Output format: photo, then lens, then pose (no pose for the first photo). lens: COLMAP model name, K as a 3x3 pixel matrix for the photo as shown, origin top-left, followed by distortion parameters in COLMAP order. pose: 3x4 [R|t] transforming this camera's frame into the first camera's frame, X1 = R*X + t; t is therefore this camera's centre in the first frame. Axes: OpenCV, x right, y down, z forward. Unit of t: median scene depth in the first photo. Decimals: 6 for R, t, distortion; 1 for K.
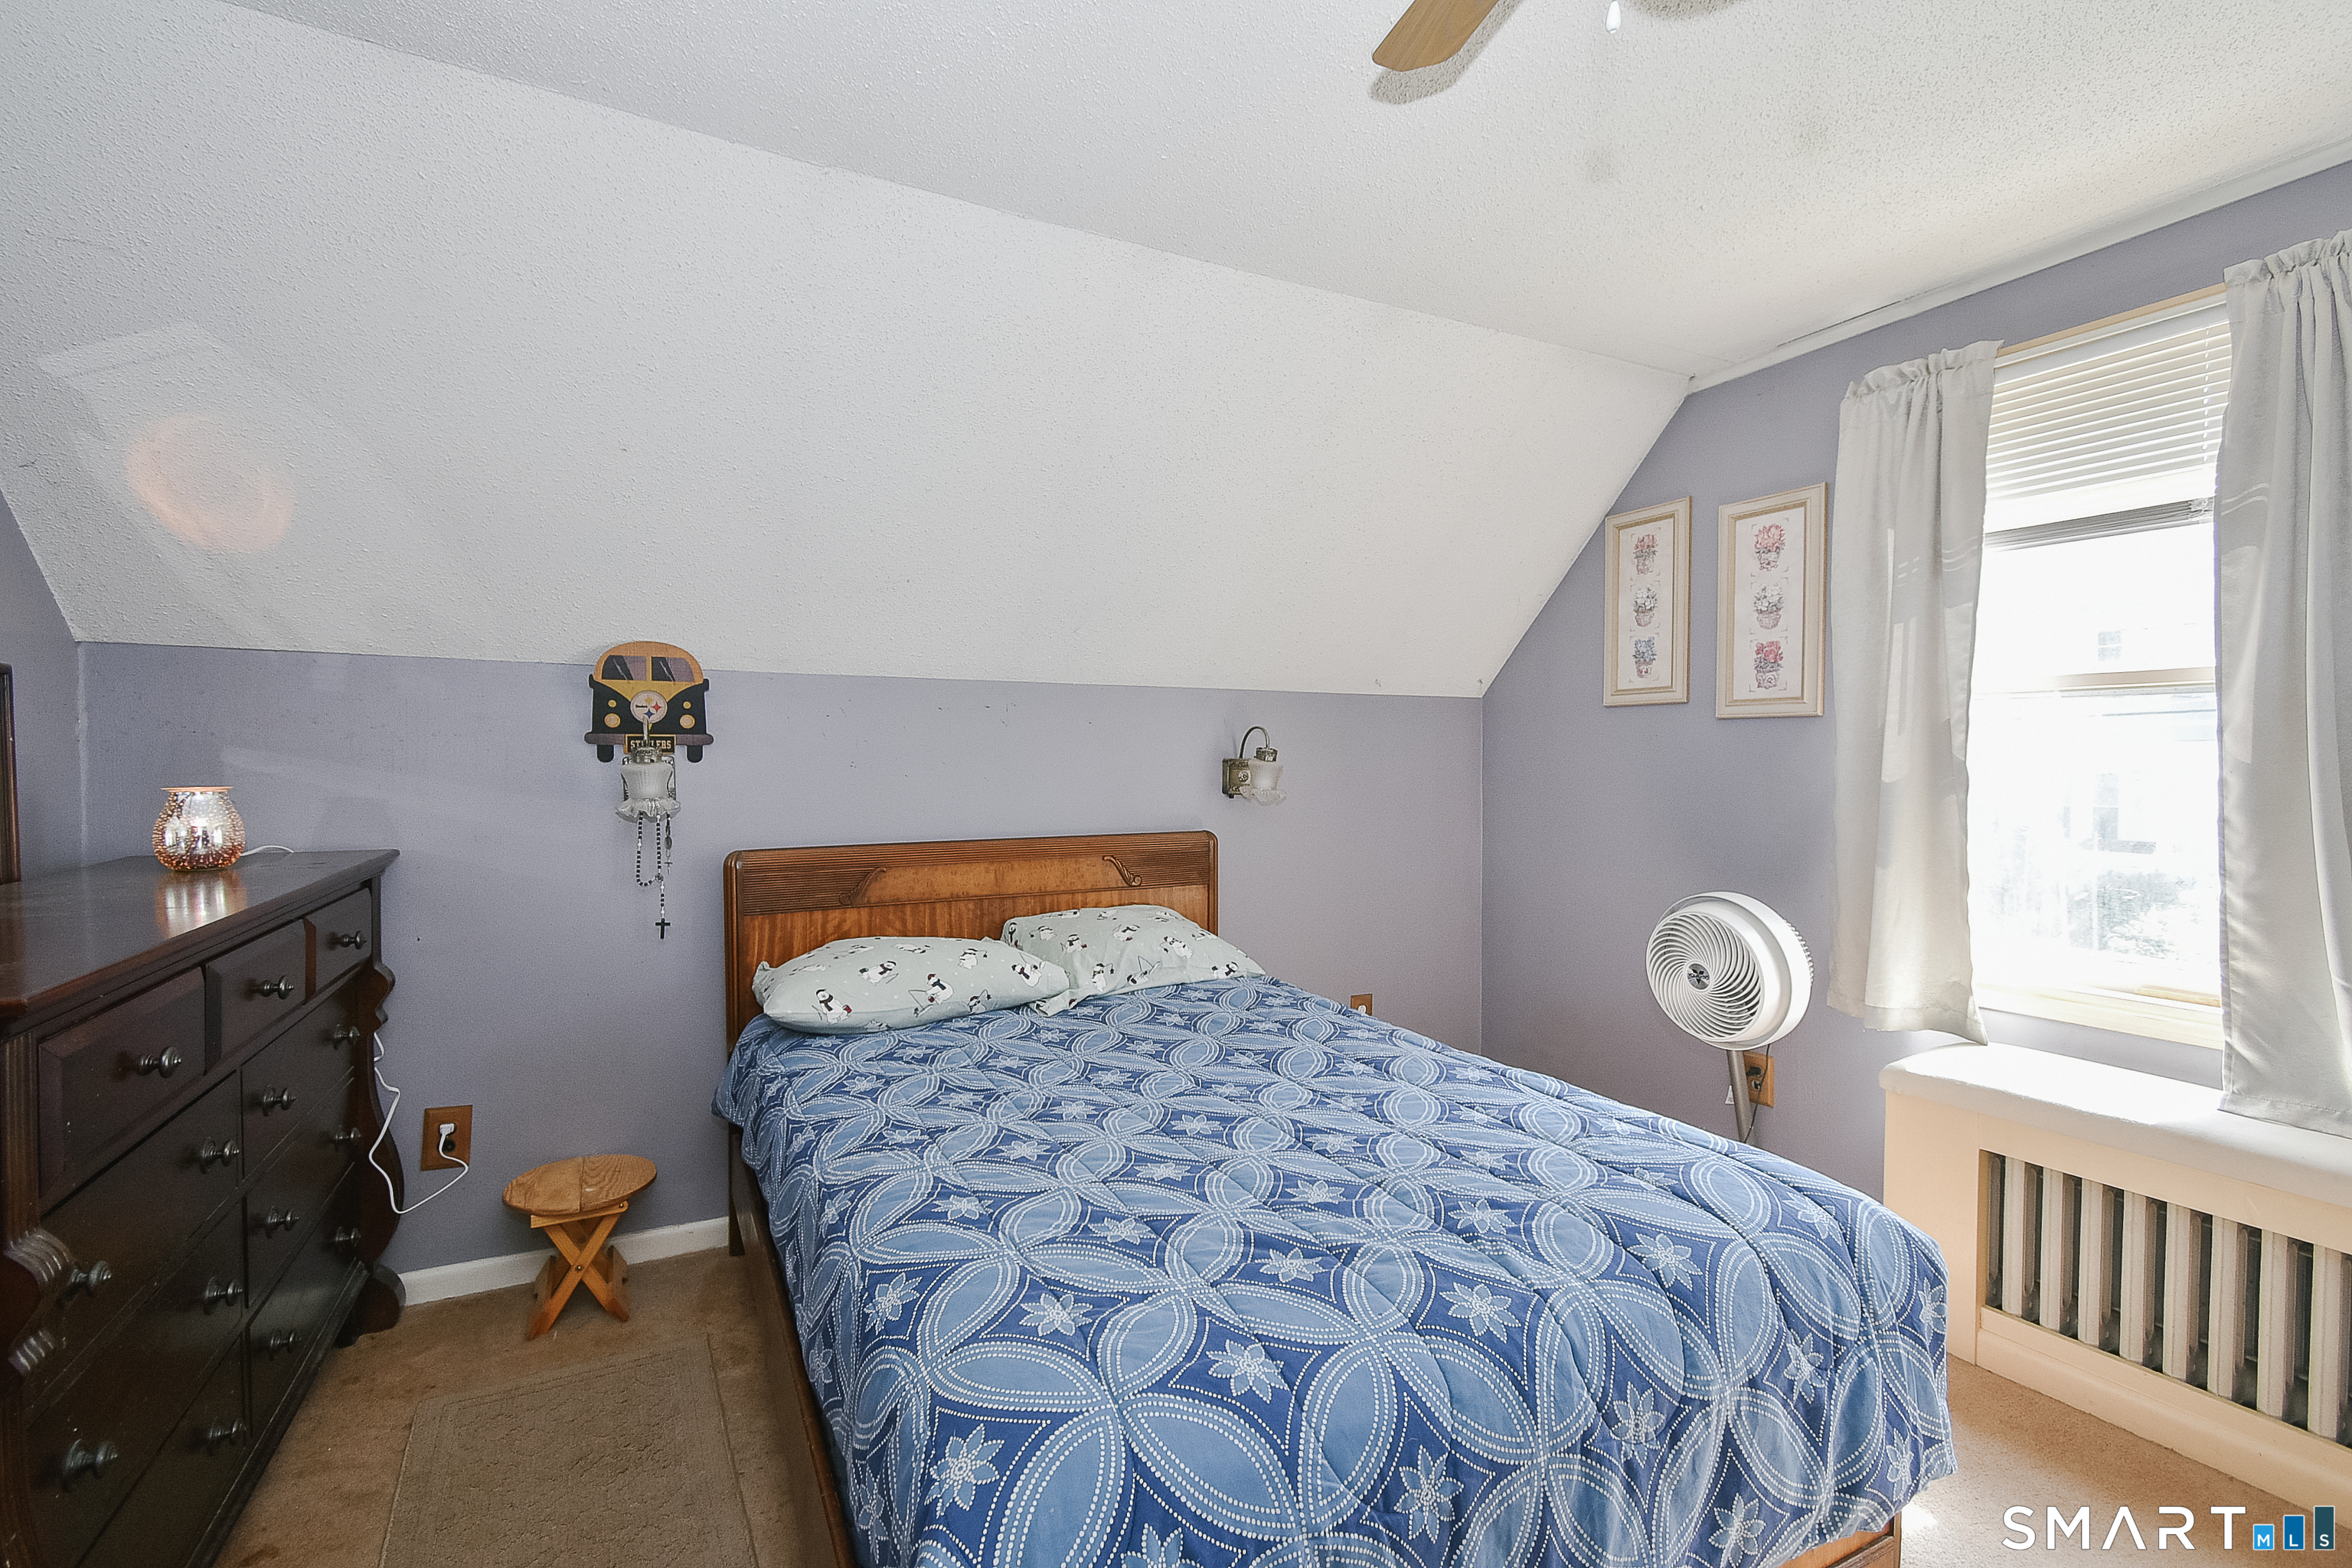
lens RADIAL K [[1049.4, 0, 1135.3], [0, 1049.4, 790.5], [0, 0, 1]] dist [0.002123, 0.000194]
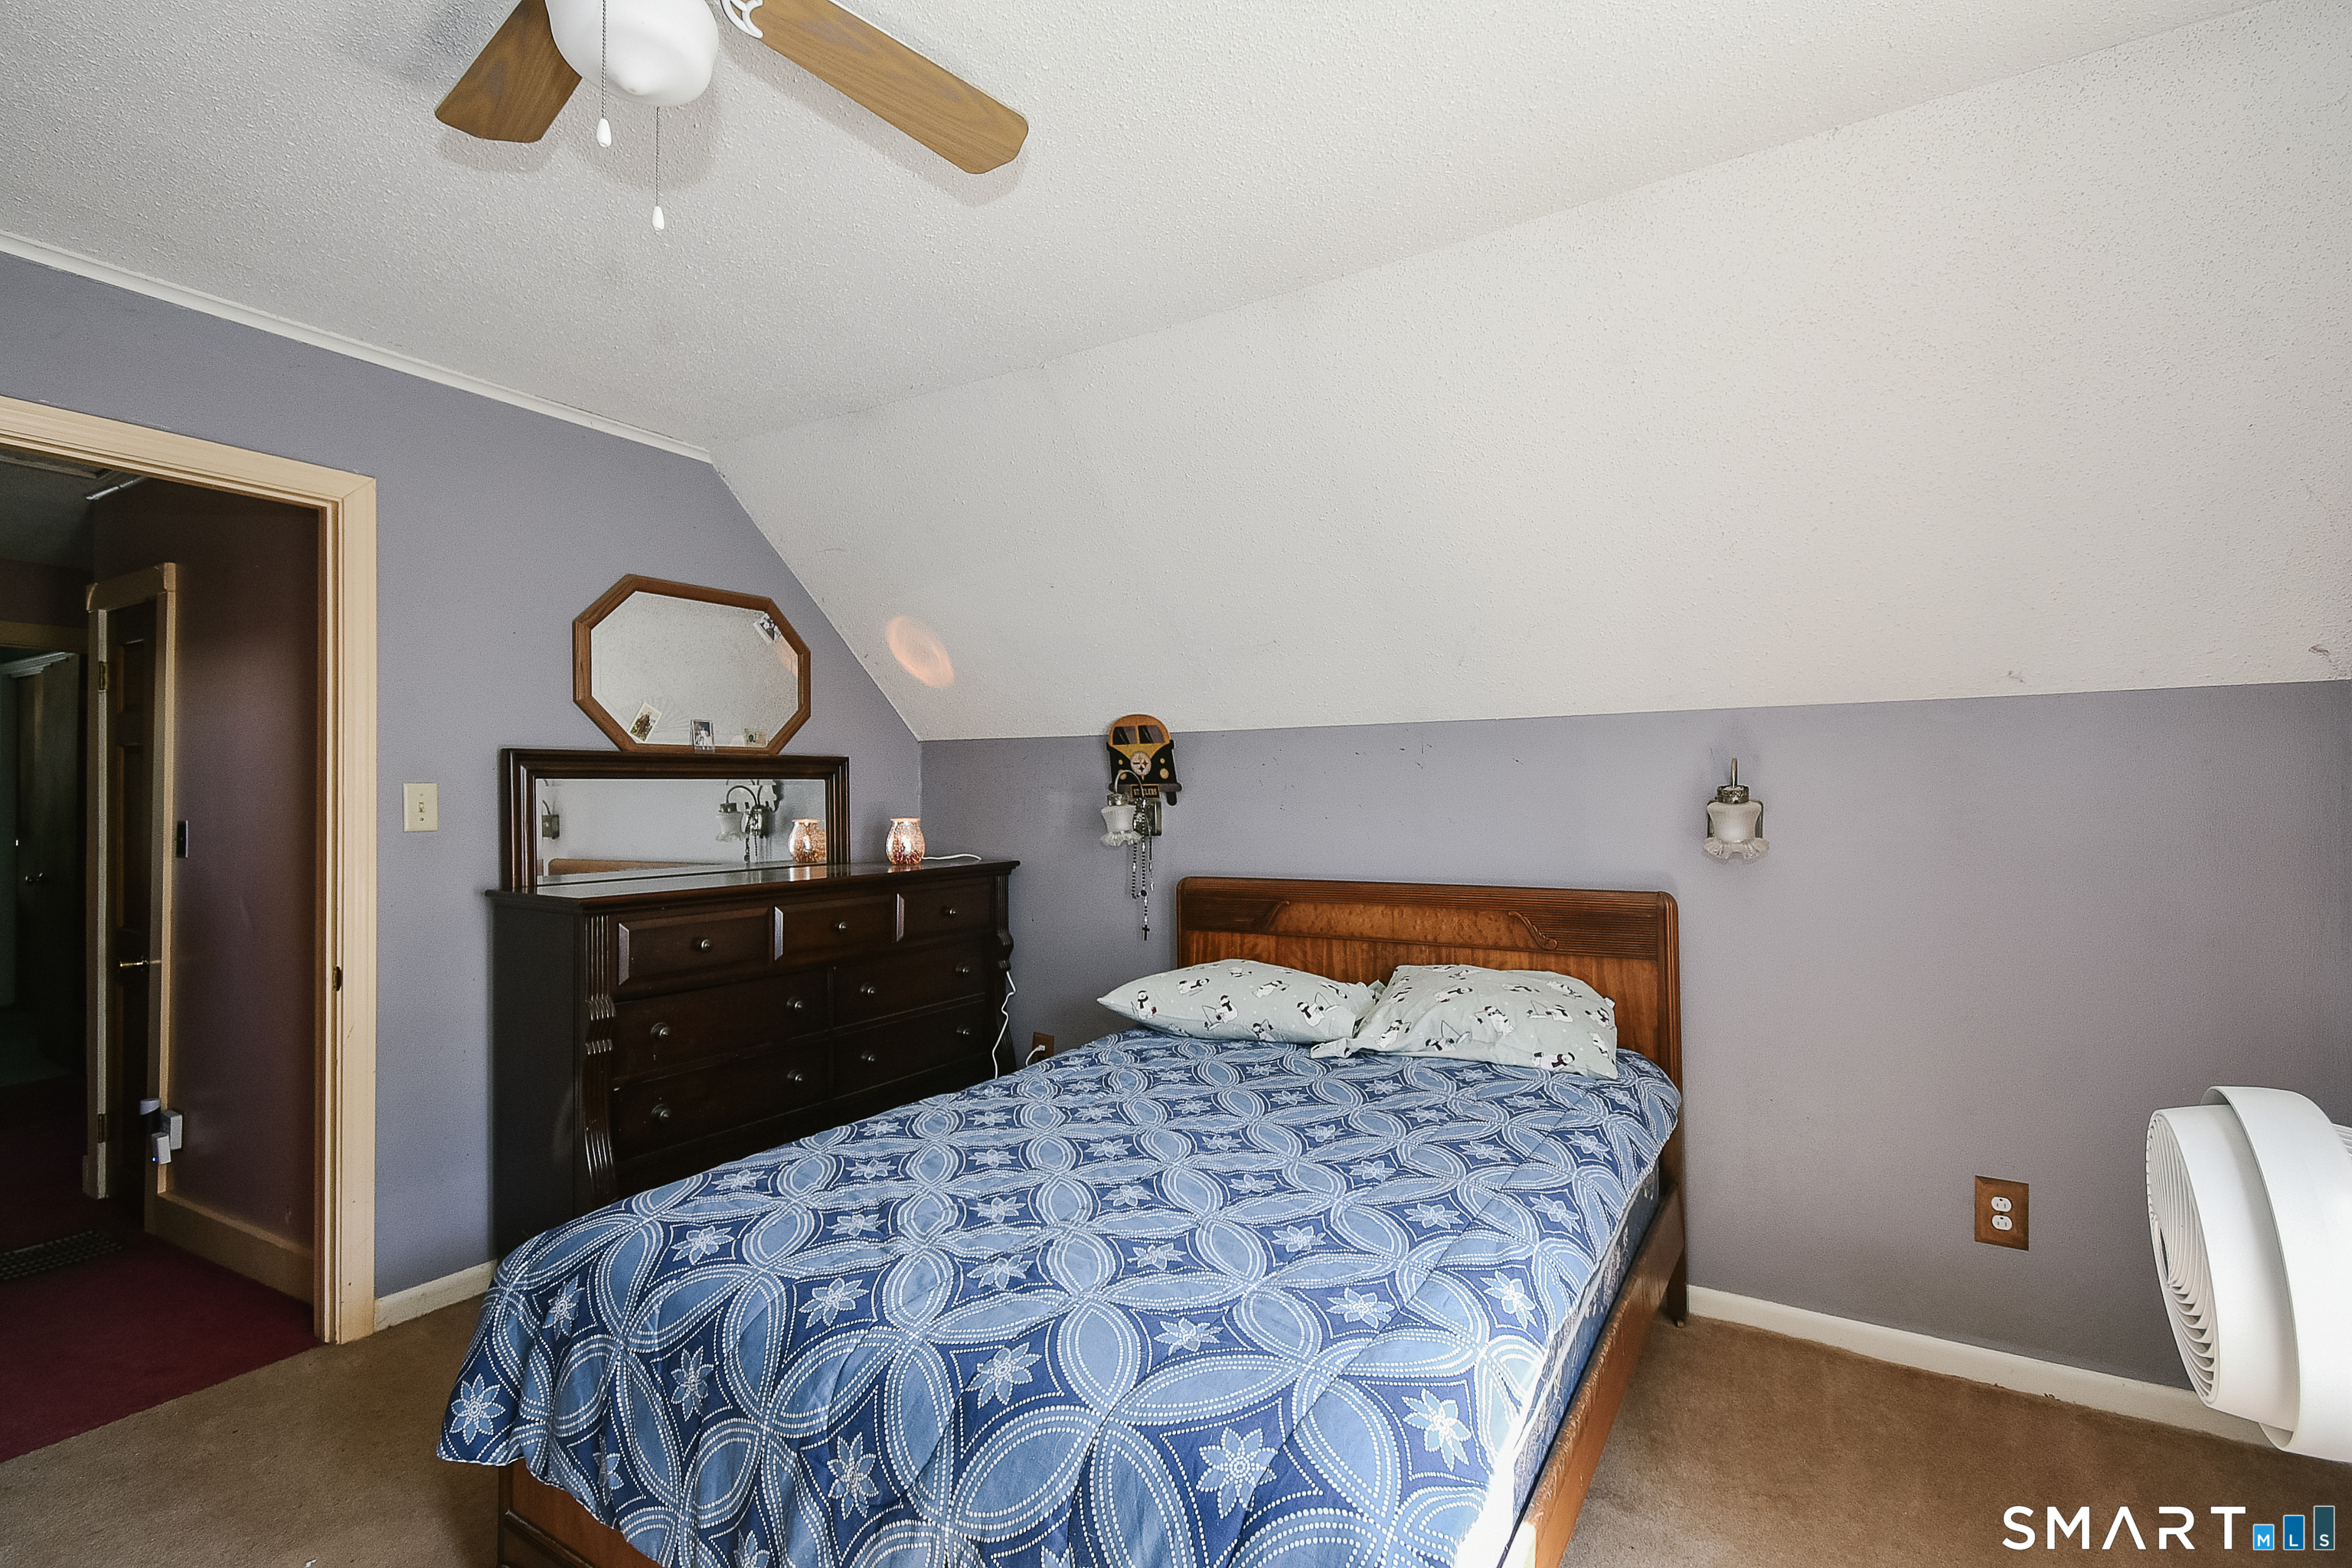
lens RADIAL K [[1049.4, 0, 1135.3], [0, 1049.4, 790.5], [0, 0, 1]] dist [0.002123, 0.000194]
pose [[0.508382, -0.011995, -0.861048, 0.680609], [-0.022470, 0.999378, -0.027189, -0.009366], [0.860838, 0.033170, 0.507796, 0.326286]]
